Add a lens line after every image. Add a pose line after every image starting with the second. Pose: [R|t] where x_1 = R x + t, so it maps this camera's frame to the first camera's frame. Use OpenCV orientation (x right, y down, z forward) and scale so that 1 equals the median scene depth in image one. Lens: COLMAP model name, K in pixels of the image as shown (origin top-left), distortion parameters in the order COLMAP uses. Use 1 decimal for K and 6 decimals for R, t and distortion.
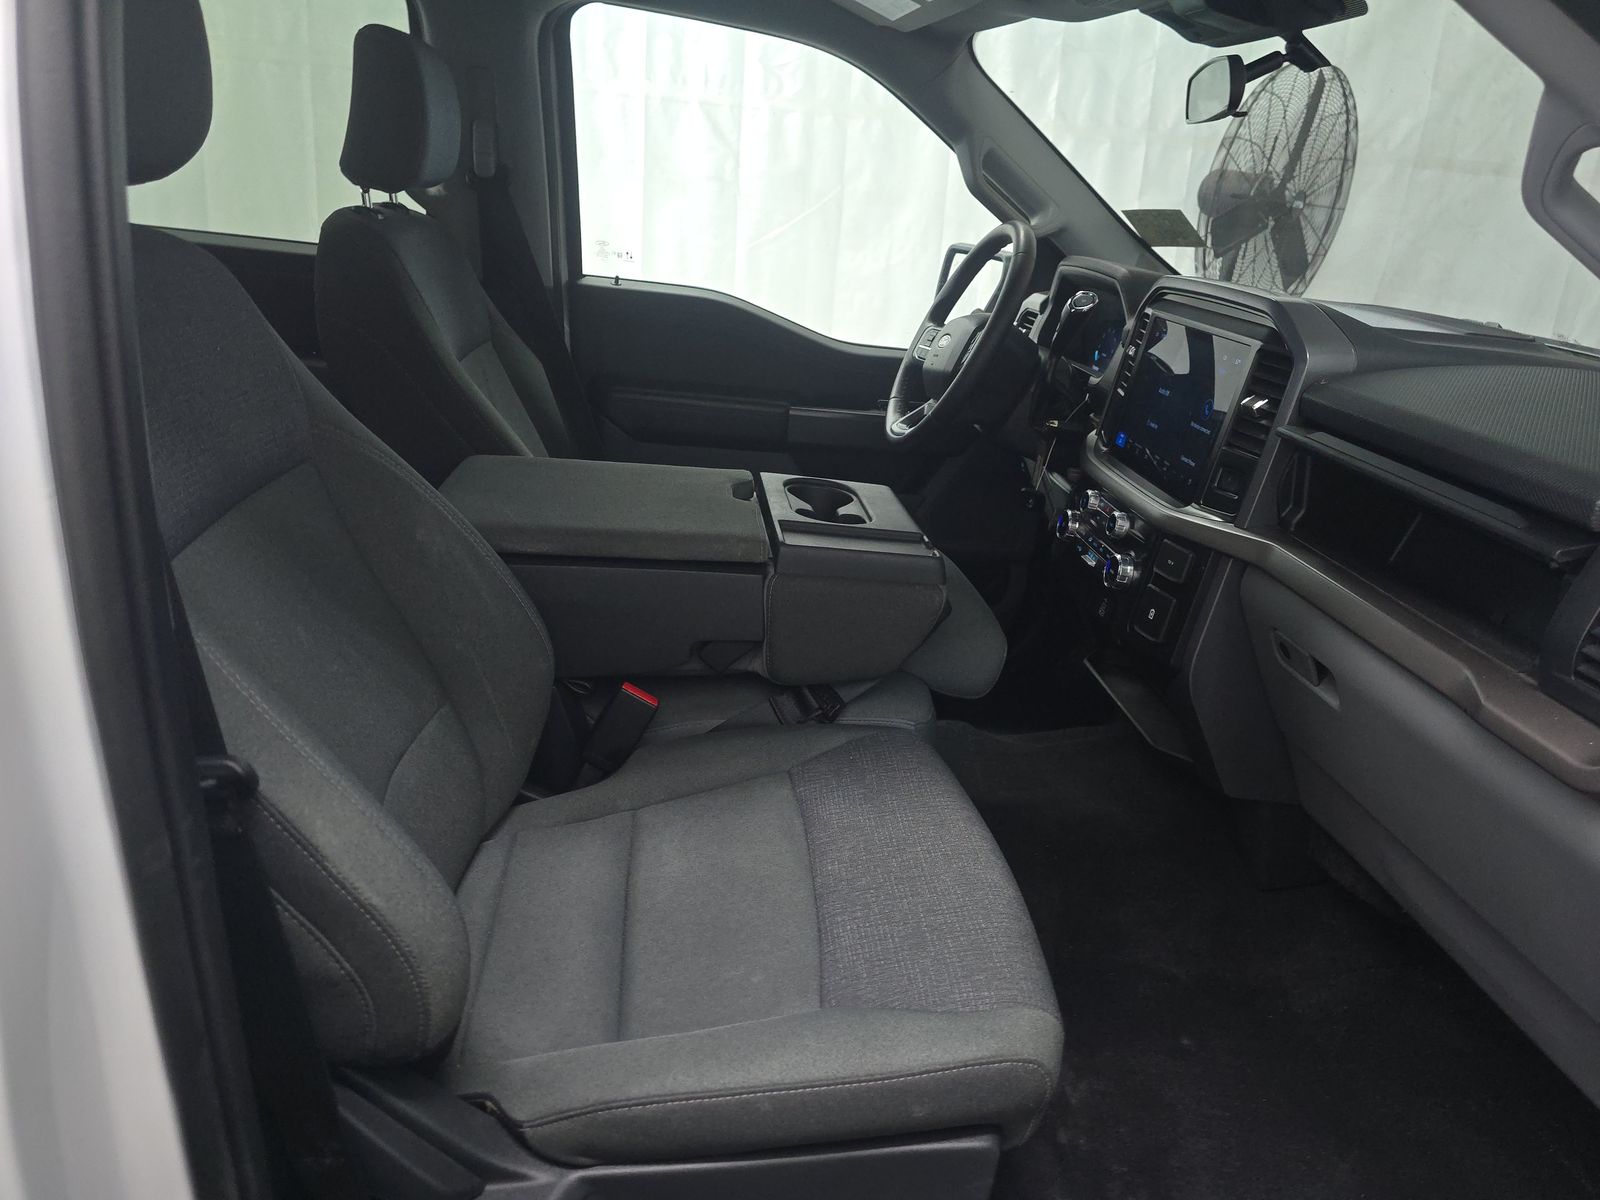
lens RADIAL K [[1110.2, 0, 800.0], [0, 1110.2, 600.0], [0, 0, 1]] dist [-0.006143, -0.003880]
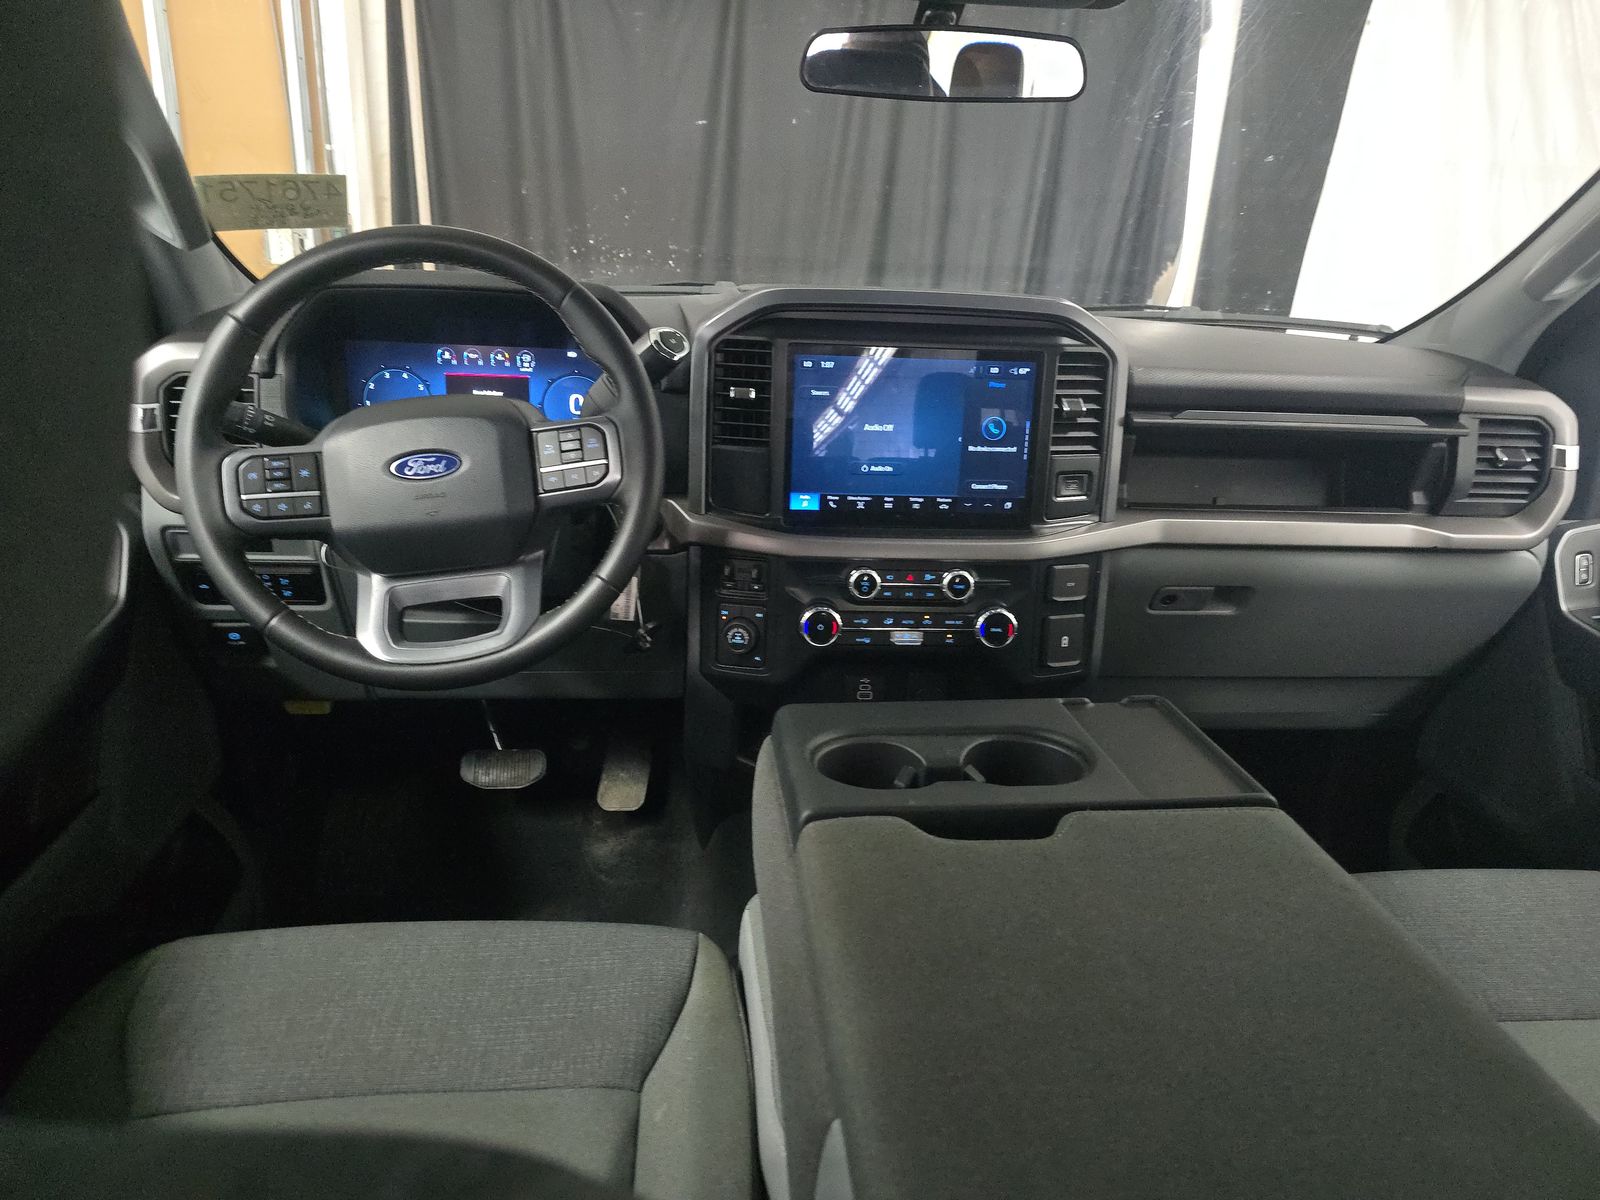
lens RADIAL K [[1110.2, 0, 800.0], [0, 1110.2, 600.0], [0, 0, 1]] dist [-0.006143, -0.003880]
pose [[-0.007814, -0.427960, 0.903764, -0.541759], [0.305326, 0.859609, 0.409692, -0.489400], [-0.952216, 0.279144, 0.123950, 1.108394]]
